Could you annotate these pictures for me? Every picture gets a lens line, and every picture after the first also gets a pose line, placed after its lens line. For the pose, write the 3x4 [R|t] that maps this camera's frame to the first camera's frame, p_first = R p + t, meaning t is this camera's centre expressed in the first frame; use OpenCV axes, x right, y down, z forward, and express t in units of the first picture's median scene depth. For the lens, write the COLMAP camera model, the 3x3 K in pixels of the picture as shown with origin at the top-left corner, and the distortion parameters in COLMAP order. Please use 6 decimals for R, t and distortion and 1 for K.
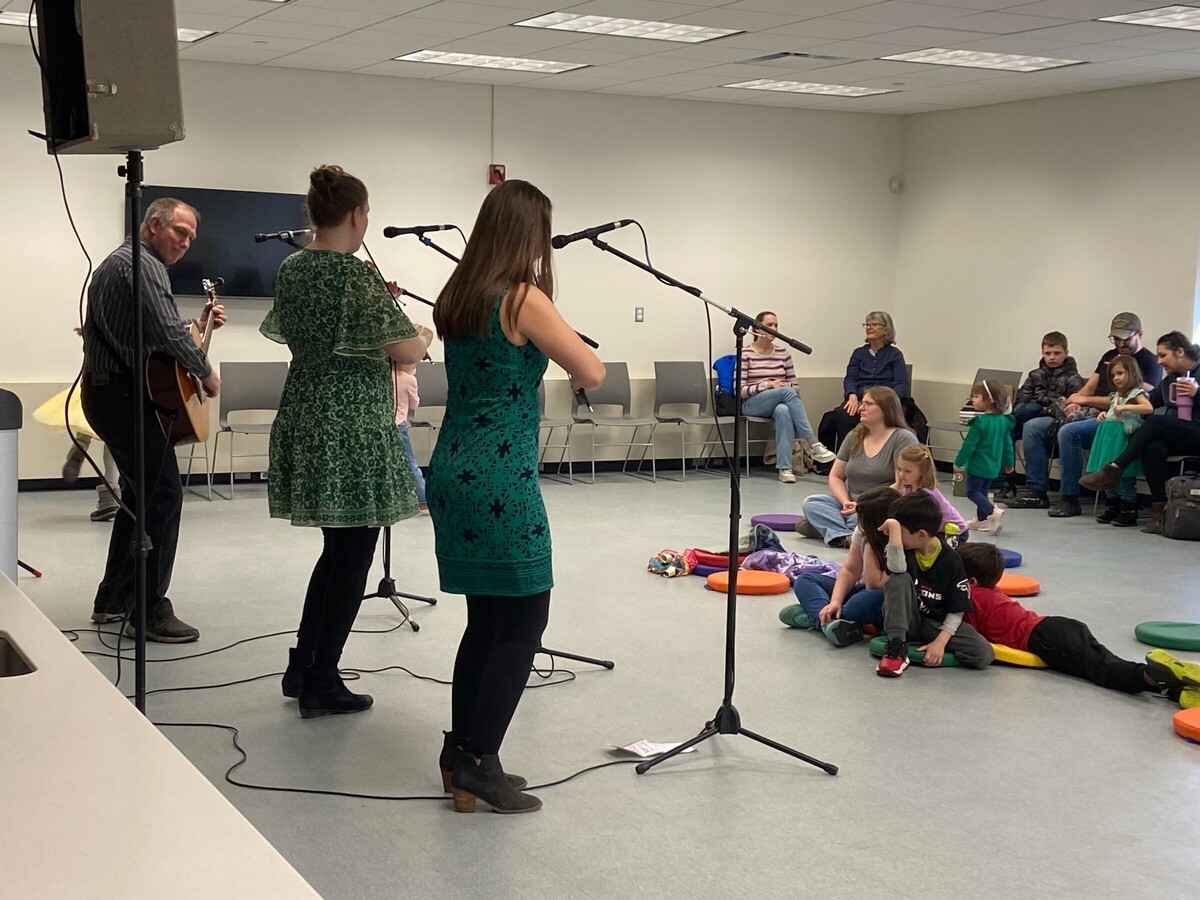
lens RADIAL K [[1755.7, 0, 547.1], [0, 1755.7, 449.2], [0, 0, 1]] dist [0.048633, 0.035747]
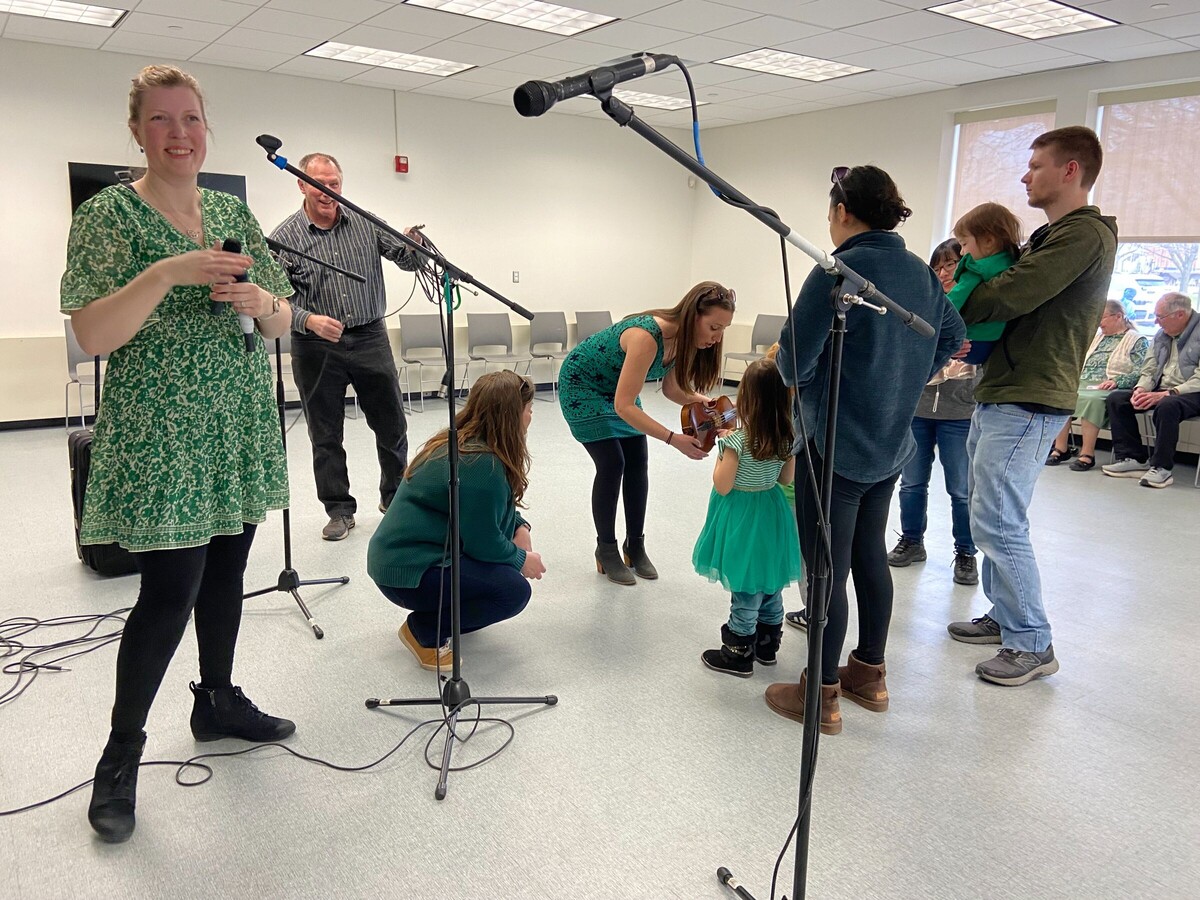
lens RADIAL K [[917.4, 0, 600.0], [0, 917.4, 450.0], [0, 0, 1]] dist [-0.025481, -0.003462]
pose [[0.984898, -0.045593, 0.167024, -0.013233], [0.027129, 0.993427, 0.111205, -0.044396], [-0.170996, -0.104994, 0.979661, 0.609960]]
